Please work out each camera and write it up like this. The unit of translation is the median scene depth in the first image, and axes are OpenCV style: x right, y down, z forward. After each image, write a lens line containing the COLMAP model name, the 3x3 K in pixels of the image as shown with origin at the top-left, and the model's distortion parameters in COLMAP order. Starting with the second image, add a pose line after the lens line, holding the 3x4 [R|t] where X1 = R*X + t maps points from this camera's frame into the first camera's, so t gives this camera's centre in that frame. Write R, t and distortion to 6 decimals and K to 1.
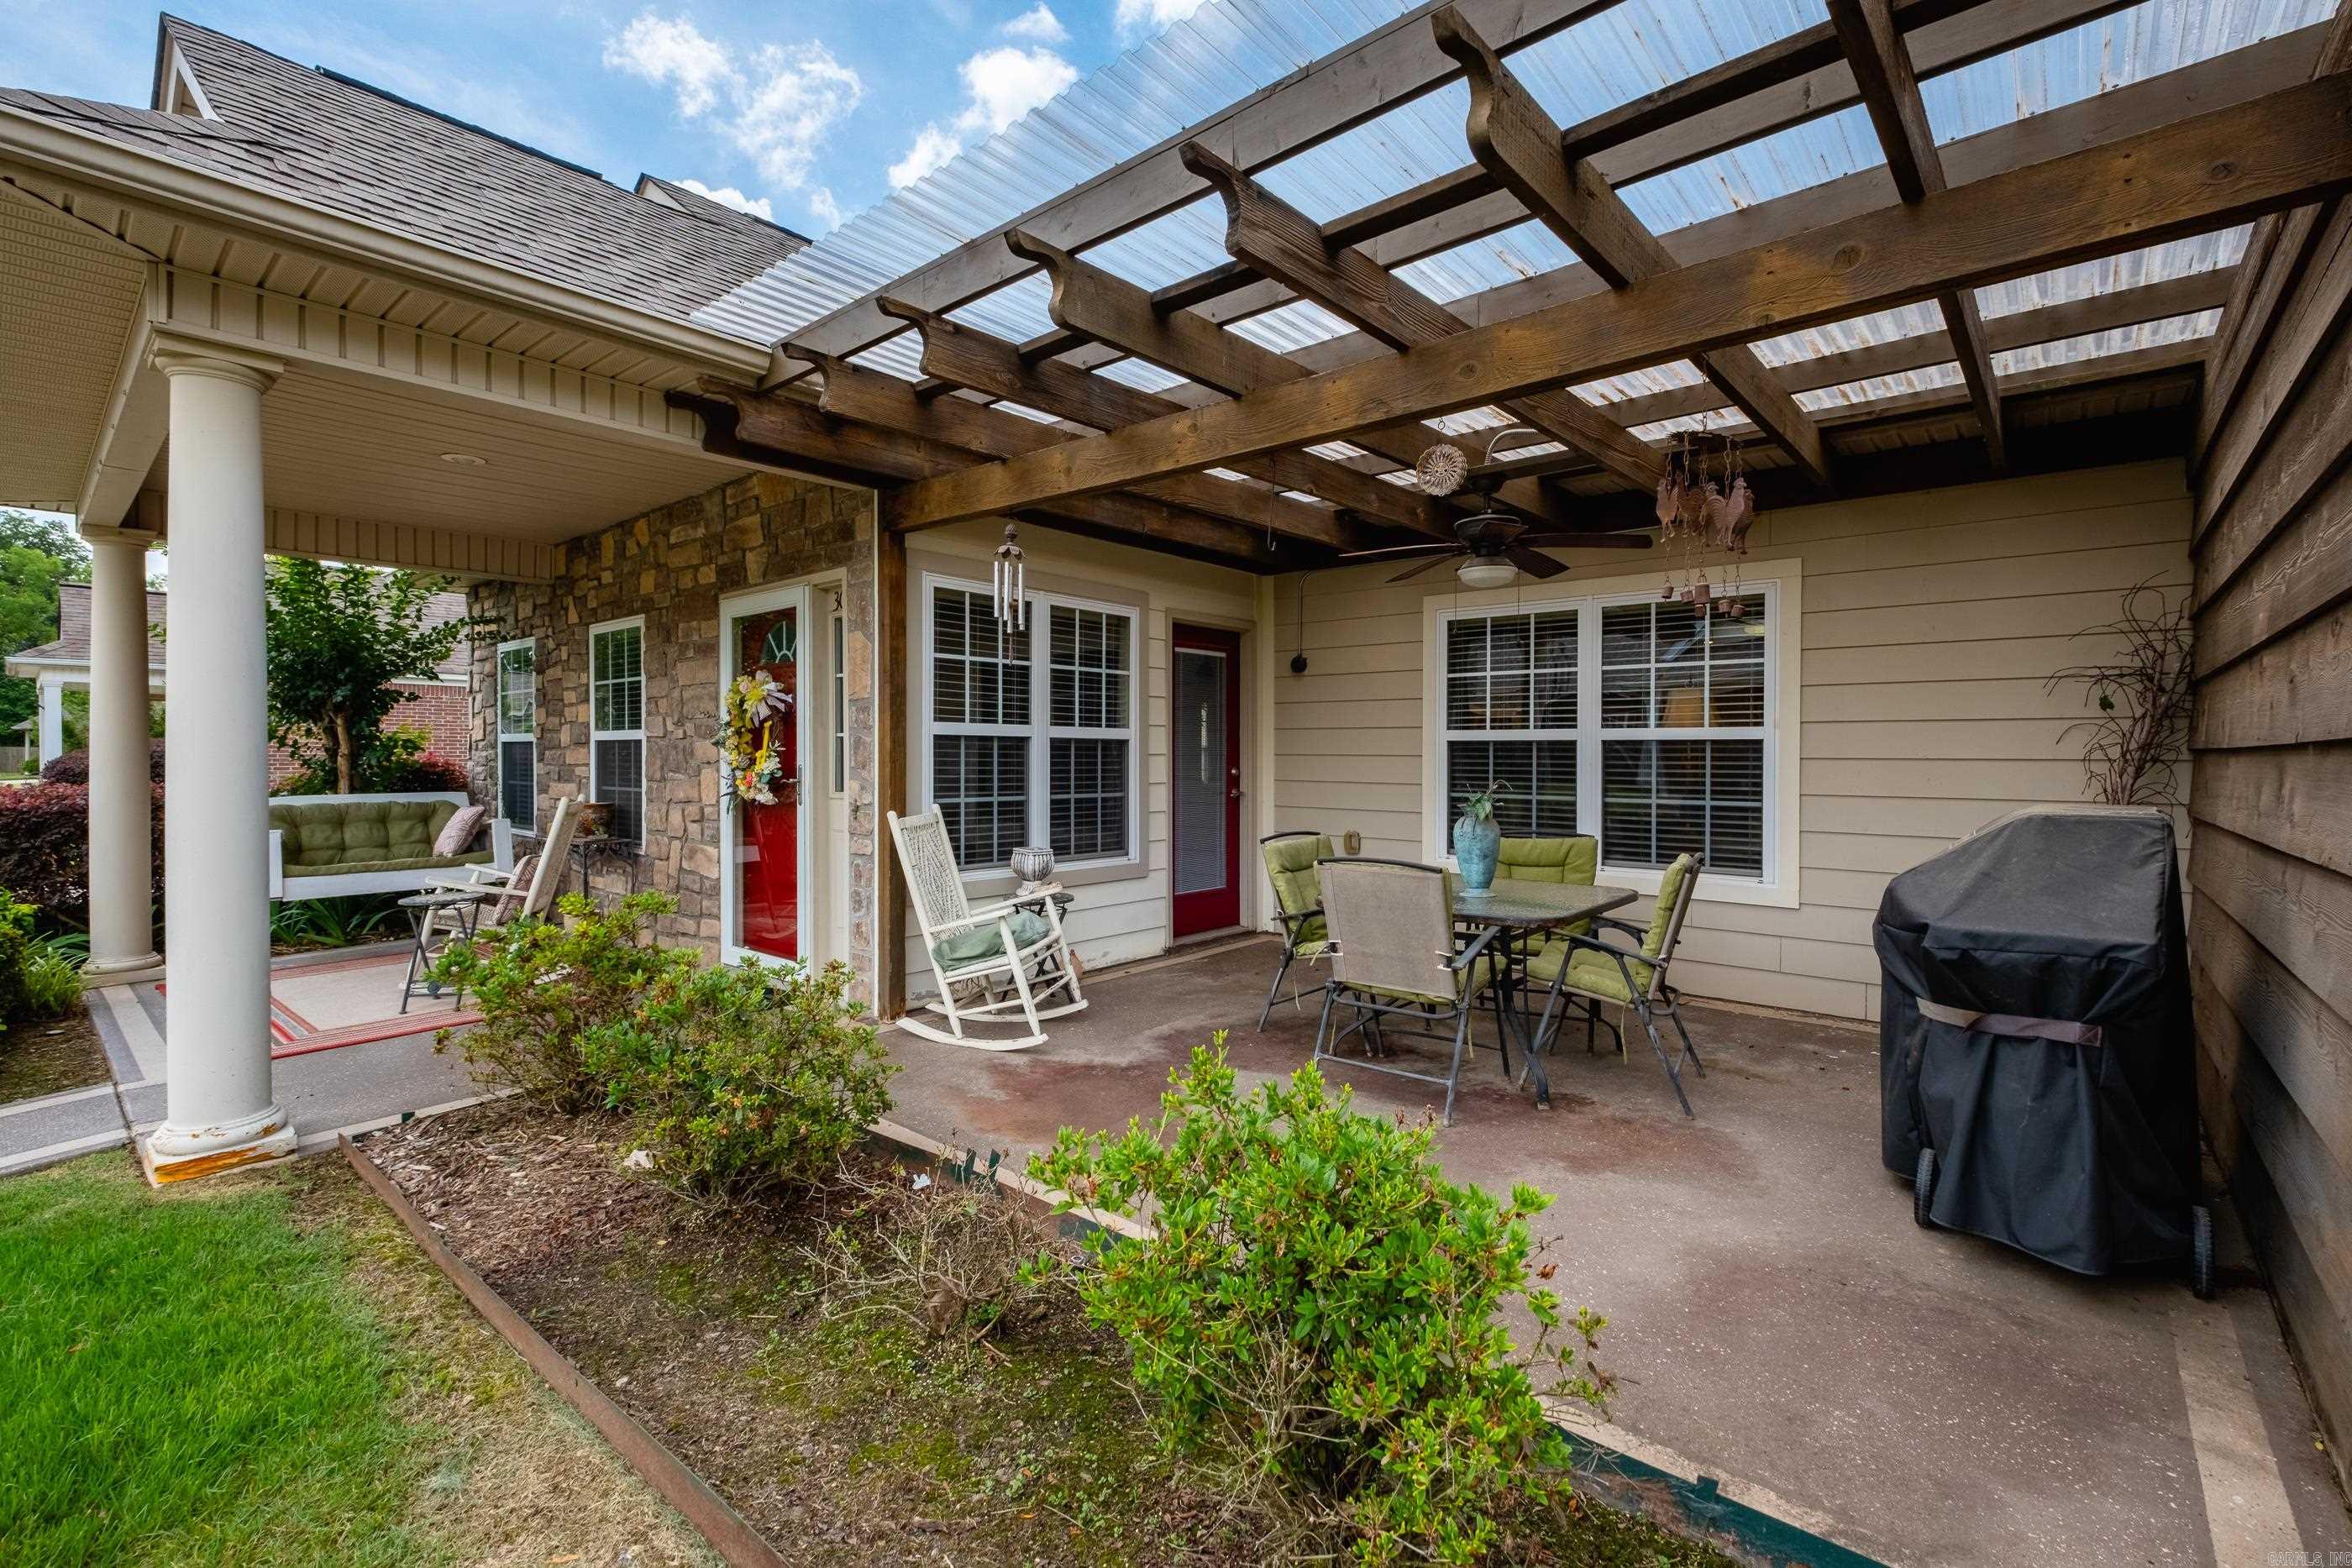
lens RADIAL K [[1032.1, 0, 1208.3], [0, 1032.1, 761.8], [0, 0, 1]] dist [-0.000395, -0.000116]
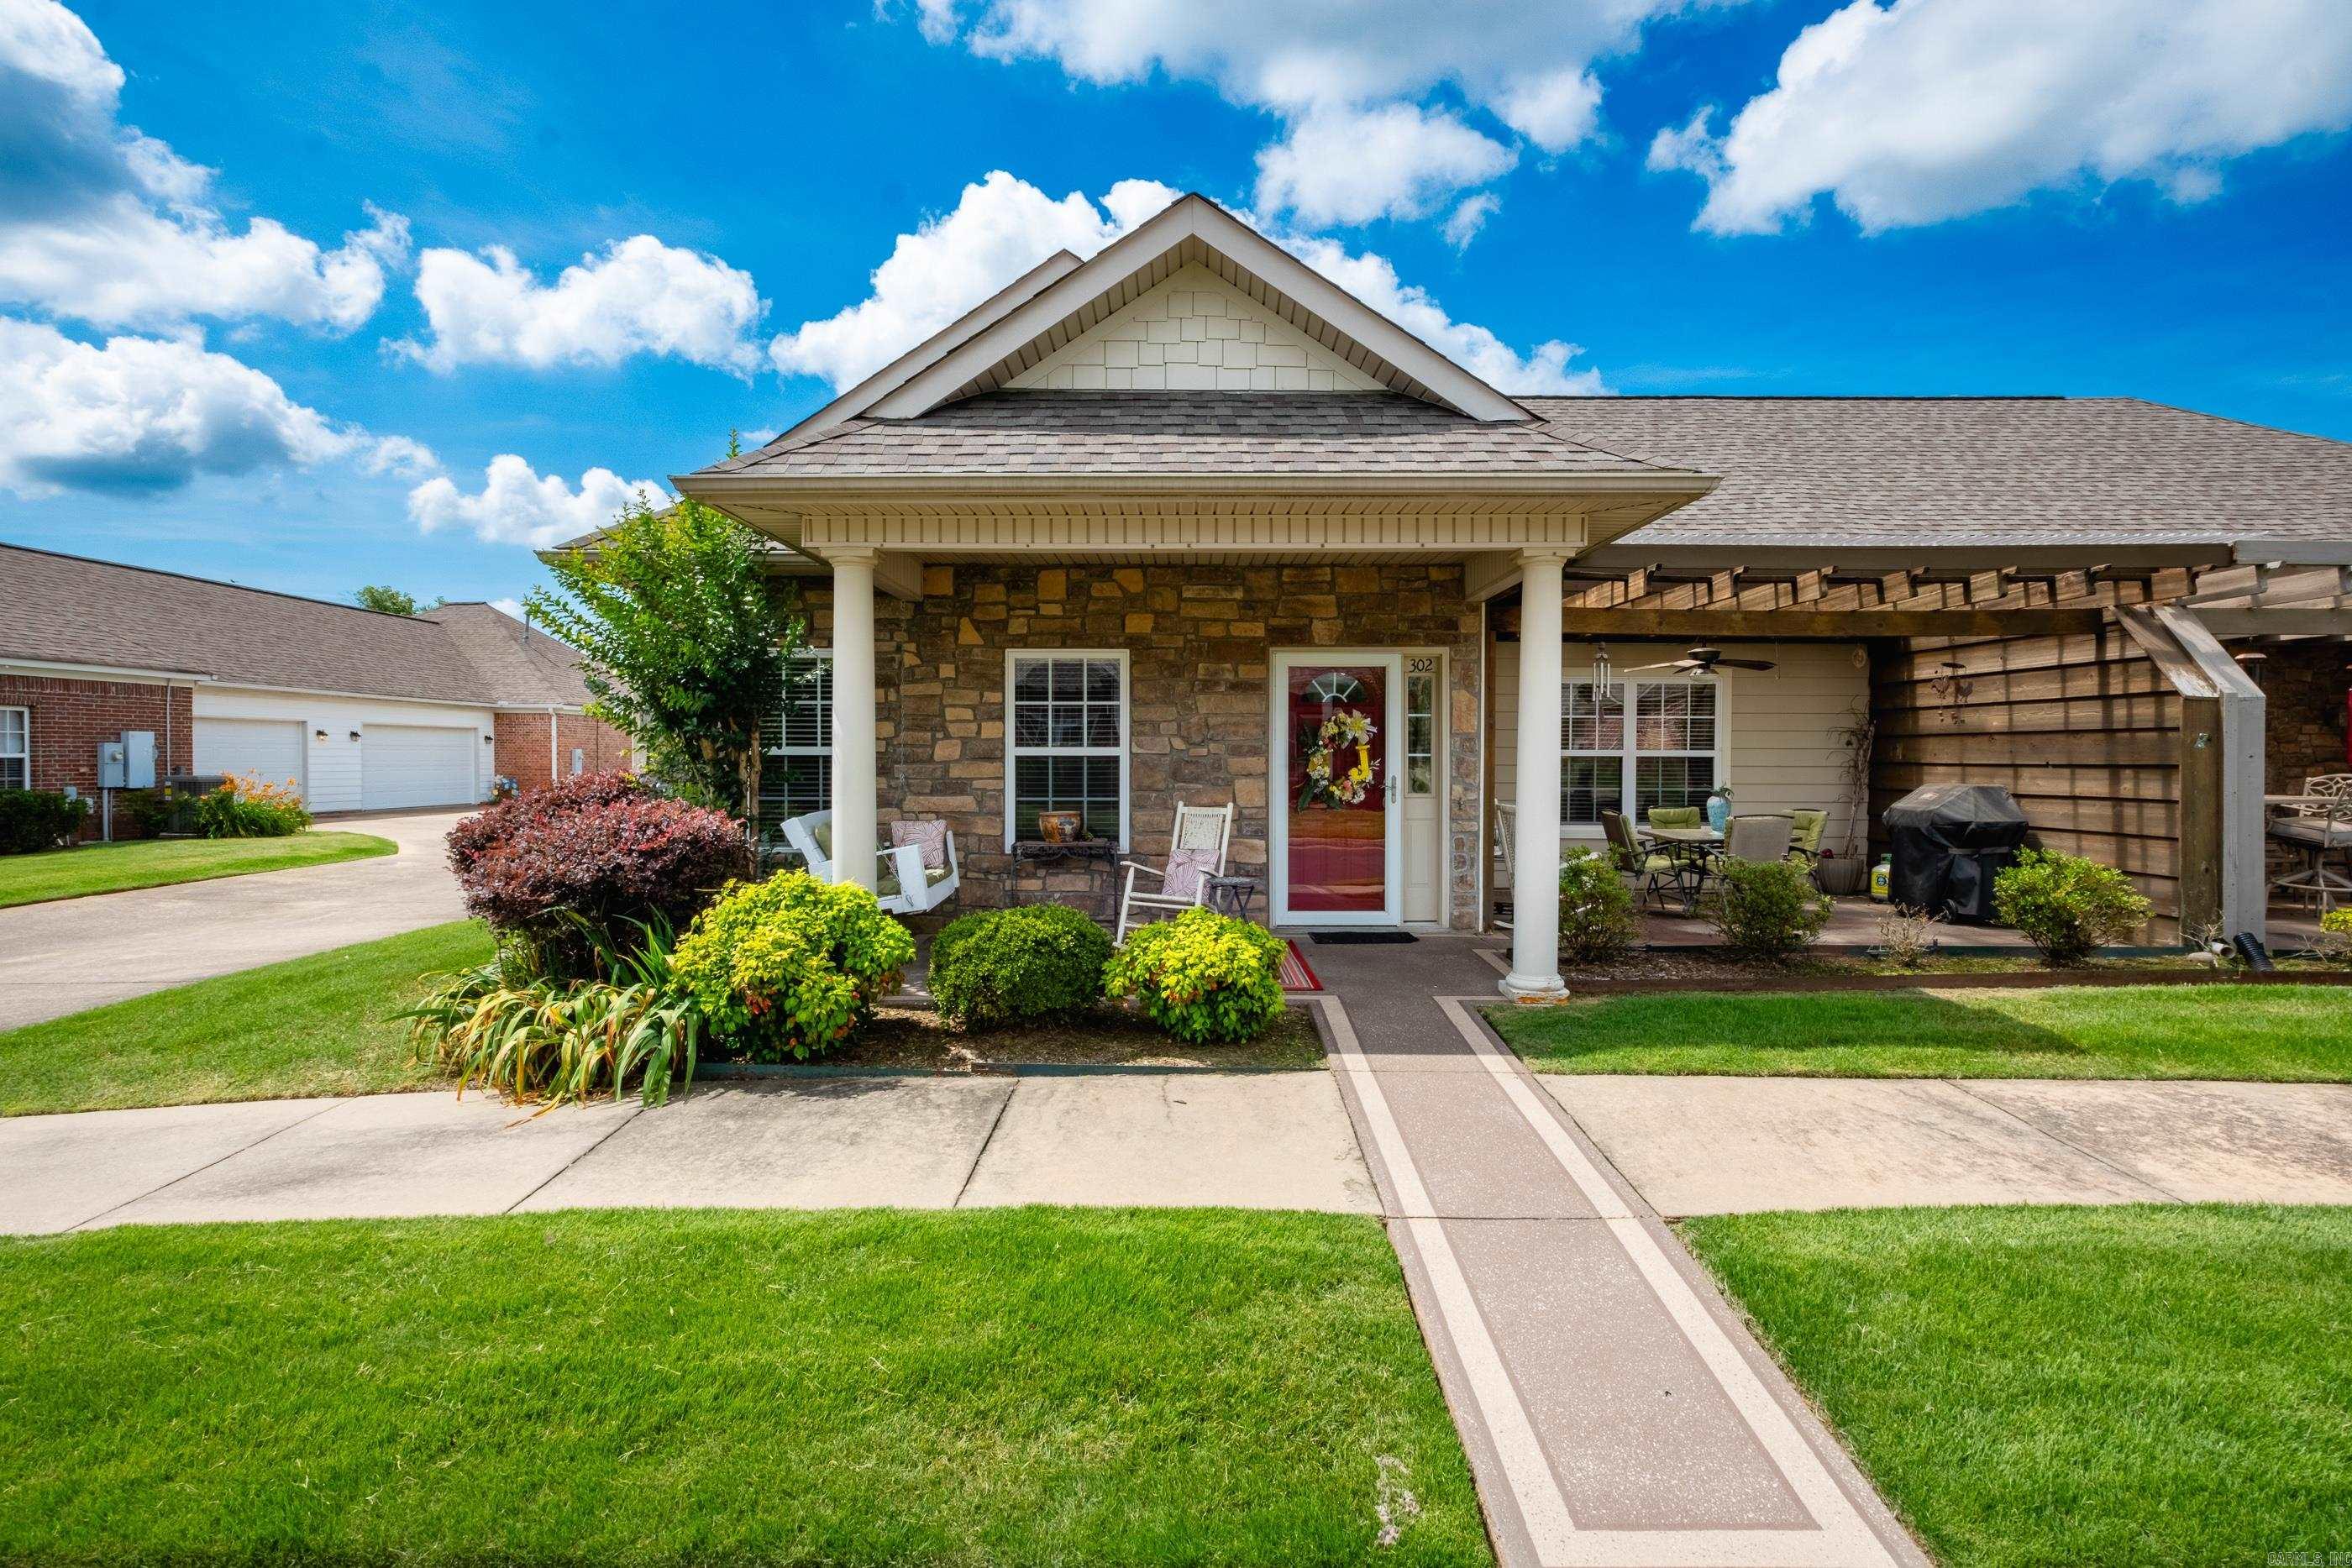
lens RADIAL K [[1236.3, 0, 1224.2], [0, 1236.3, 775.6], [0, 0, 1]] dist [0.002567, 0.001012]
pose [[0.753976, -0.011910, 0.656794, -1.647344], [0.005215, 0.999913, 0.012146, -0.018507], [-0.656881, -0.005732, 0.753972, -0.160576]]
